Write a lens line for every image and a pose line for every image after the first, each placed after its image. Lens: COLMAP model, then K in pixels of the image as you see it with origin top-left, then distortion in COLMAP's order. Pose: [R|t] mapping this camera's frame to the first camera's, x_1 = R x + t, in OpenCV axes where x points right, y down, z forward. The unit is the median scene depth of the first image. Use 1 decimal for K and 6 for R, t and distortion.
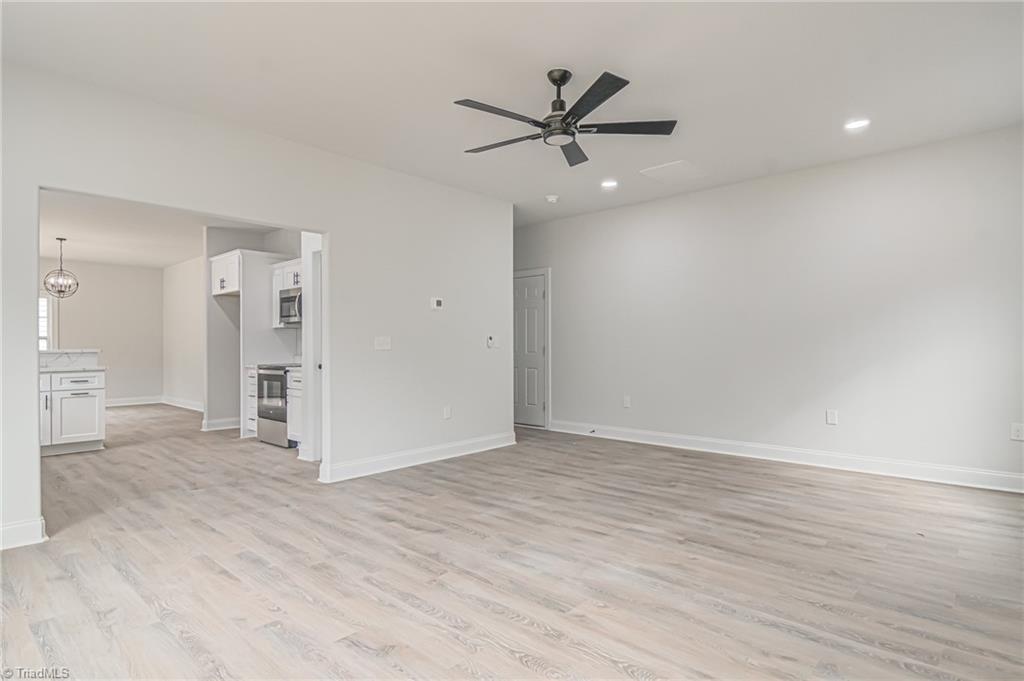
lens RADIAL K [[538.3, 0, 517.2], [0, 538.3, 343.6], [0, 0, 1]] dist [0.002978, -0.001438]
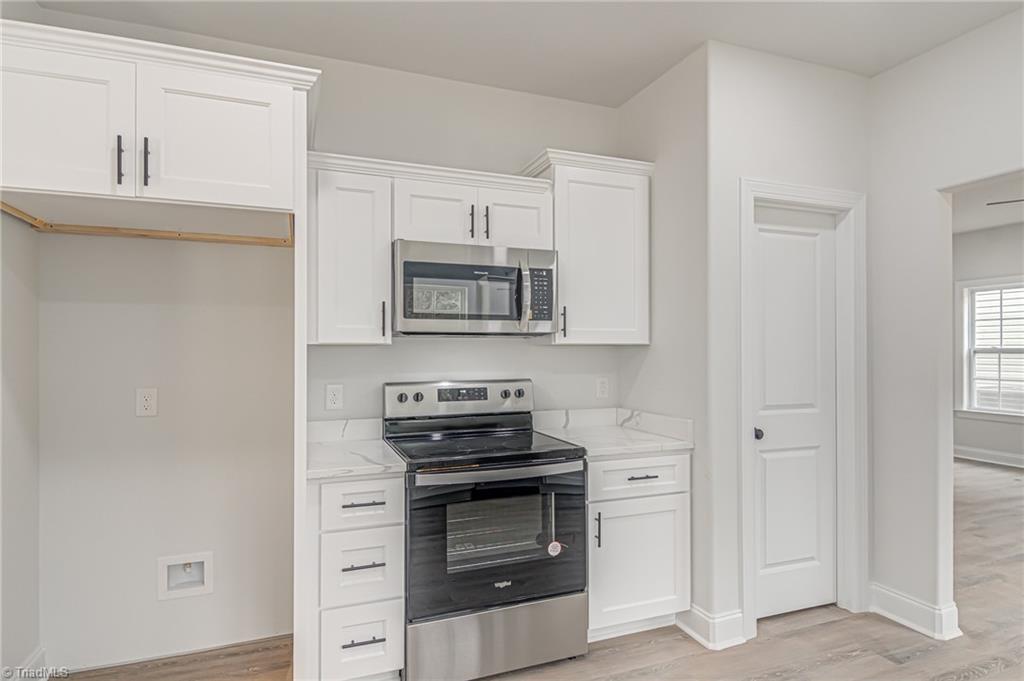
lens RADIAL K [[539.4, 0, 509.4], [0, 539.4, 348.1], [0, 0, 1]] dist [0.005026, -0.000277]
pose [[0.457761, 0.007545, 0.889043, -0.813511], [-0.000834, 0.999967, -0.008057, -0.028209], [-0.889075, 0.002946, 0.457752, 0.873161]]
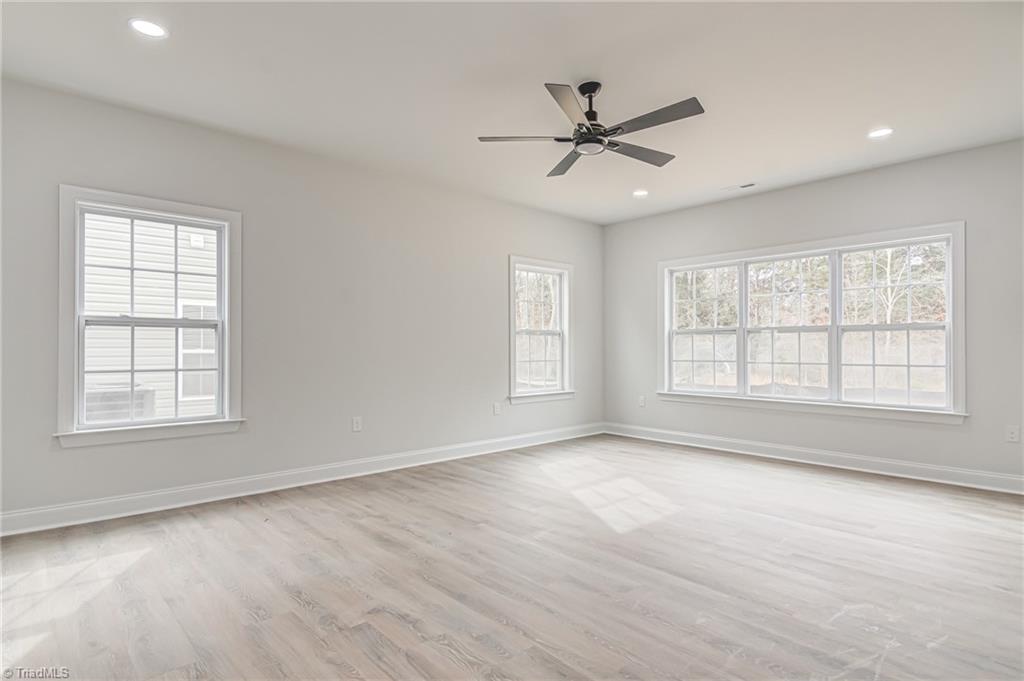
lens RADIAL K [[538.3, 0, 517.2], [0, 538.3, 343.6], [0, 0, 1]] dist [0.002978, -0.001438]
pose [[-0.995625, 0.007353, 0.093151, 0.065684], [0.006772, 0.999956, -0.006546, 0.000276], [-0.093195, -0.005886, -0.995630, 1.080492]]
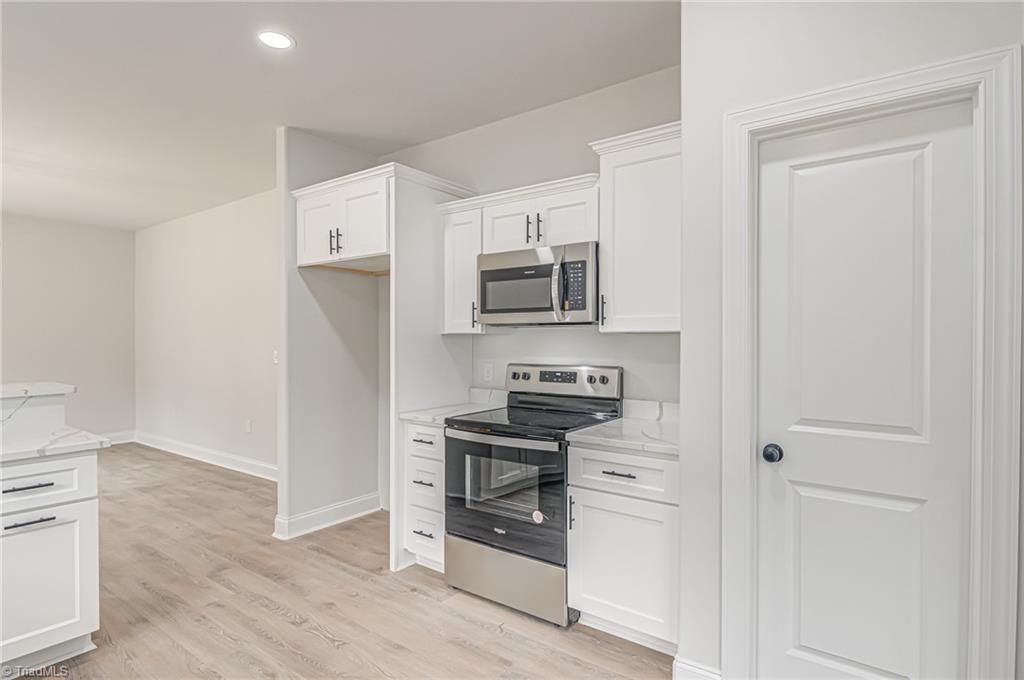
lens RADIAL K [[538.3, 0, 517.2], [0, 538.3, 343.1], [0, 0, 1]] dist [0.002978, -0.001438]
pose [[0.994566, 0.005253, 0.103979, -0.514295], [-0.006190, 0.999943, 0.008690, -0.029627], [-0.103927, -0.009286, 0.994542, 0.597736]]
